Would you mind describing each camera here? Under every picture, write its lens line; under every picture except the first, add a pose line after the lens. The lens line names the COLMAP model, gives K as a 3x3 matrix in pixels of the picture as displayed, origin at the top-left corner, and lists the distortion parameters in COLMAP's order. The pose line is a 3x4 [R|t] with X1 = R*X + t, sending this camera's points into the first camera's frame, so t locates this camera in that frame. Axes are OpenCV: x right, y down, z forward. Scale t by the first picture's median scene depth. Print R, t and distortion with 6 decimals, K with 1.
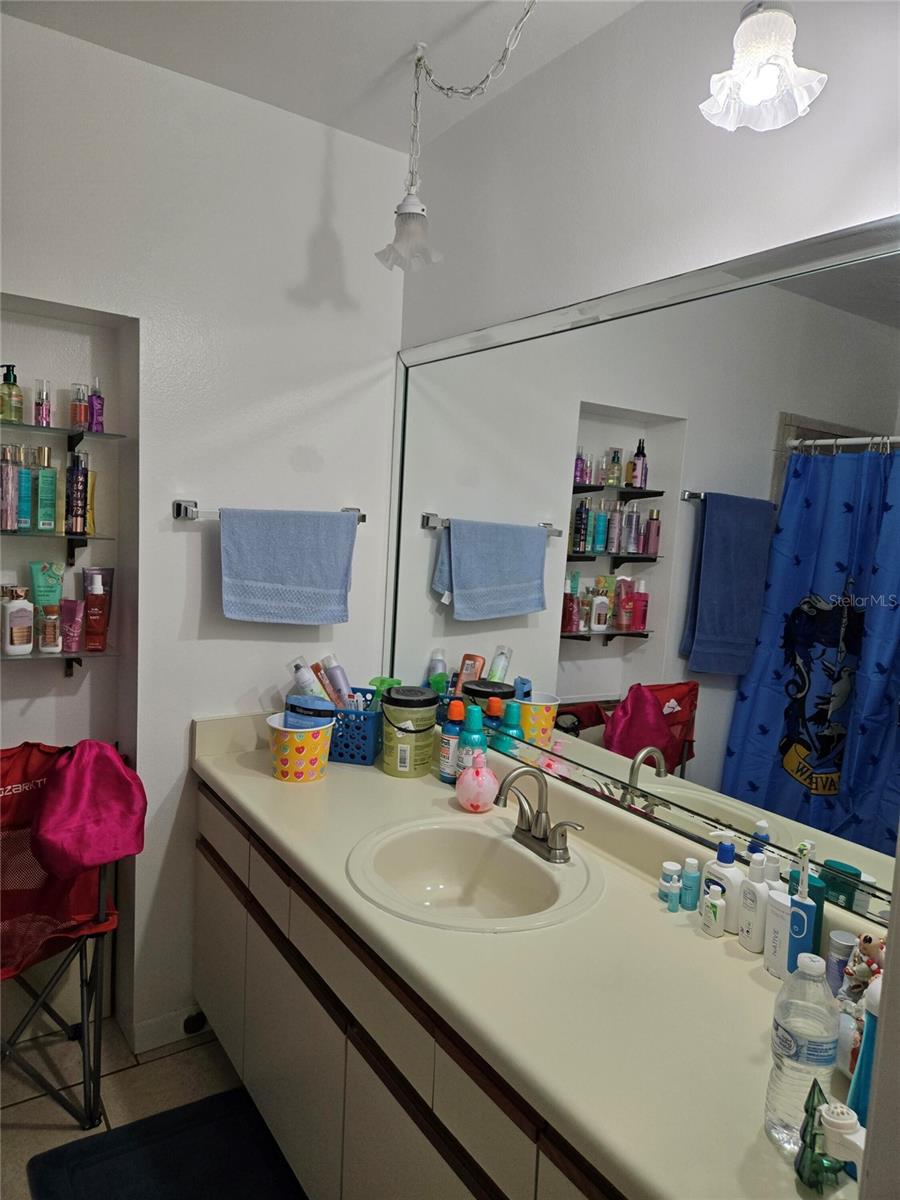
lens RADIAL K [[795.8, 0, 448.5], [0, 795.8, 600.4], [0, 0, 1]] dist [0.066585, -0.039339]
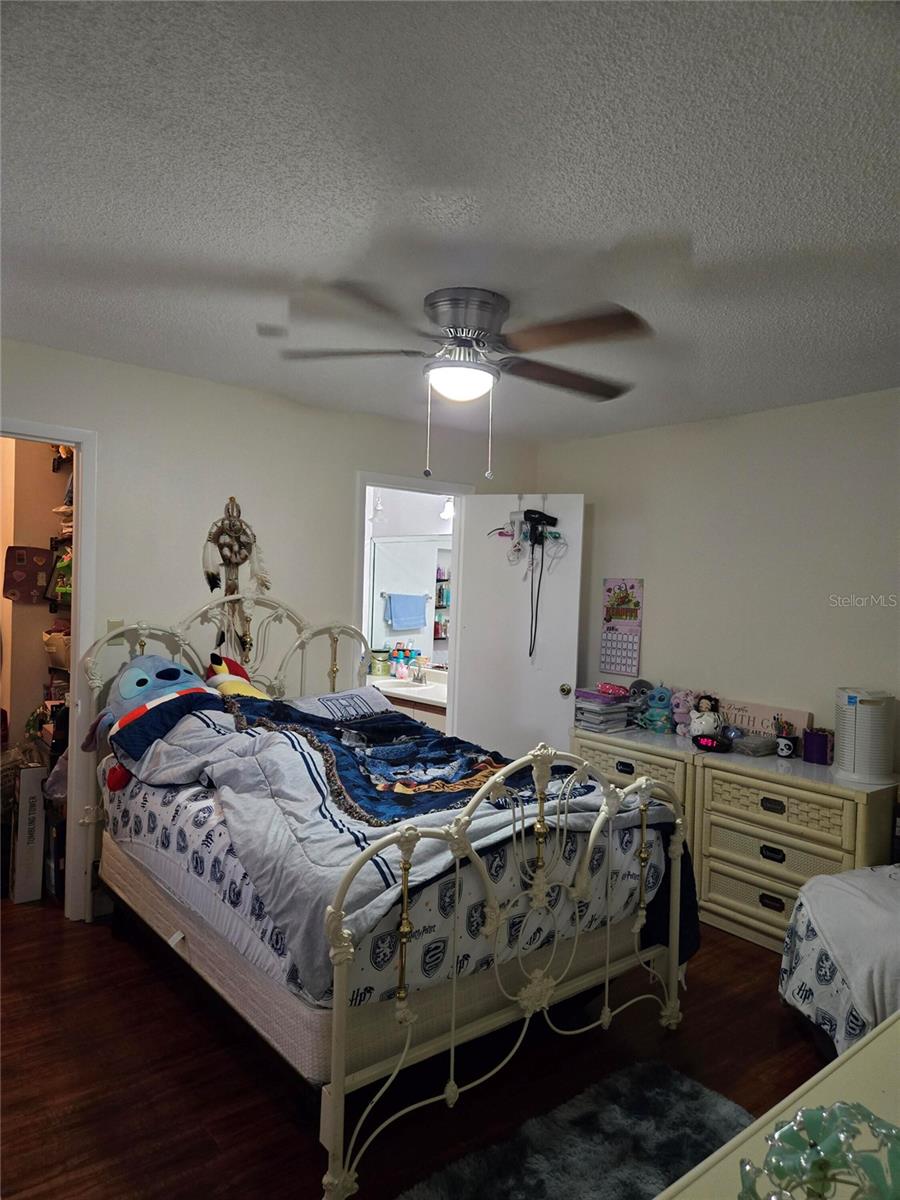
lens RADIAL K [[795.8, 0, 448.7], [0, 795.8, 599.5], [0, 0, 1]] dist [0.066585, -0.039339]
pose [[0.995264, -0.025411, 0.093827, -0.055243], [0.033704, 0.995561, -0.087880, 0.165079], [-0.091177, 0.090626, 0.991702, -1.731230]]
